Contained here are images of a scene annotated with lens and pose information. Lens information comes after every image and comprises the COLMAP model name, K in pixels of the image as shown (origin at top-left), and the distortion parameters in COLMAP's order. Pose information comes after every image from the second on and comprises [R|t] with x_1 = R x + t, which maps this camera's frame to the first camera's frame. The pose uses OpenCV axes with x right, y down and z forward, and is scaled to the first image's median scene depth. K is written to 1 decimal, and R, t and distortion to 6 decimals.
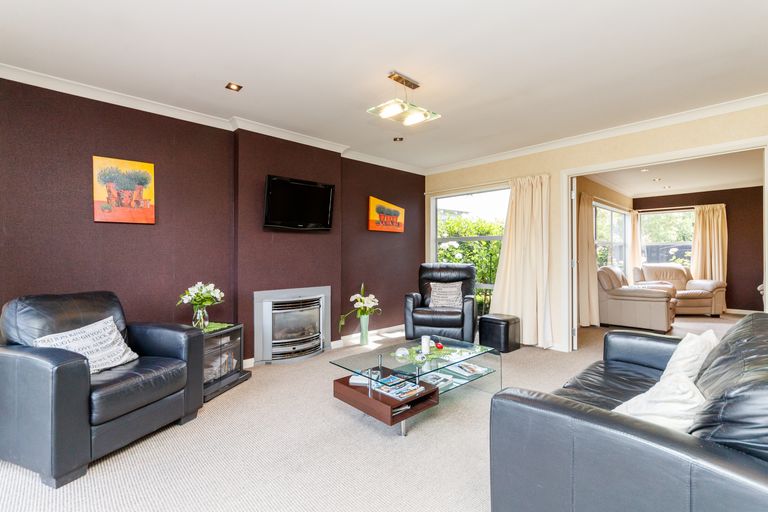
lens RADIAL K [[355.7, 0, 385.4], [0, 355.7, 245.6], [0, 0, 1]] dist [-0.001015, 0.000039]
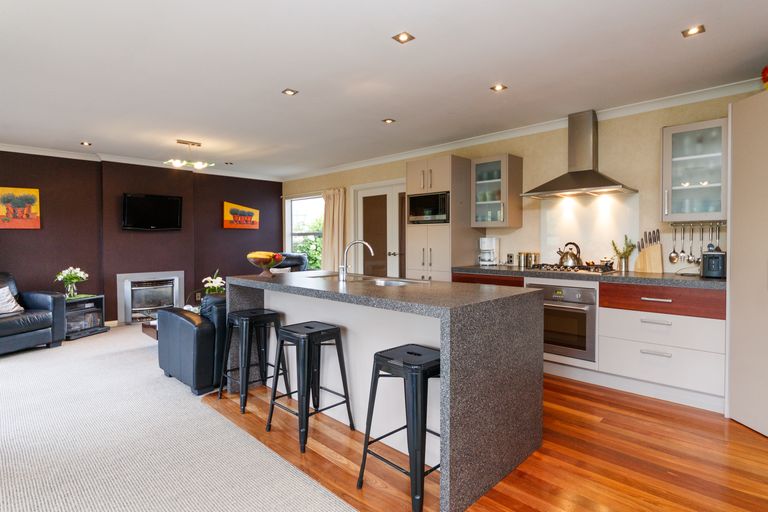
lens RADIAL K [[417.7, 0, 384.4], [0, 417.7, 240.8], [0, 0, 1]] dist [0.001412, 0.000335]
pose [[0.999598, -0.000733, 0.028334, 0.680159], [0.000003, 0.999668, 0.025747, -0.049476], [-0.028343, -0.025737, 0.999267, -0.730023]]
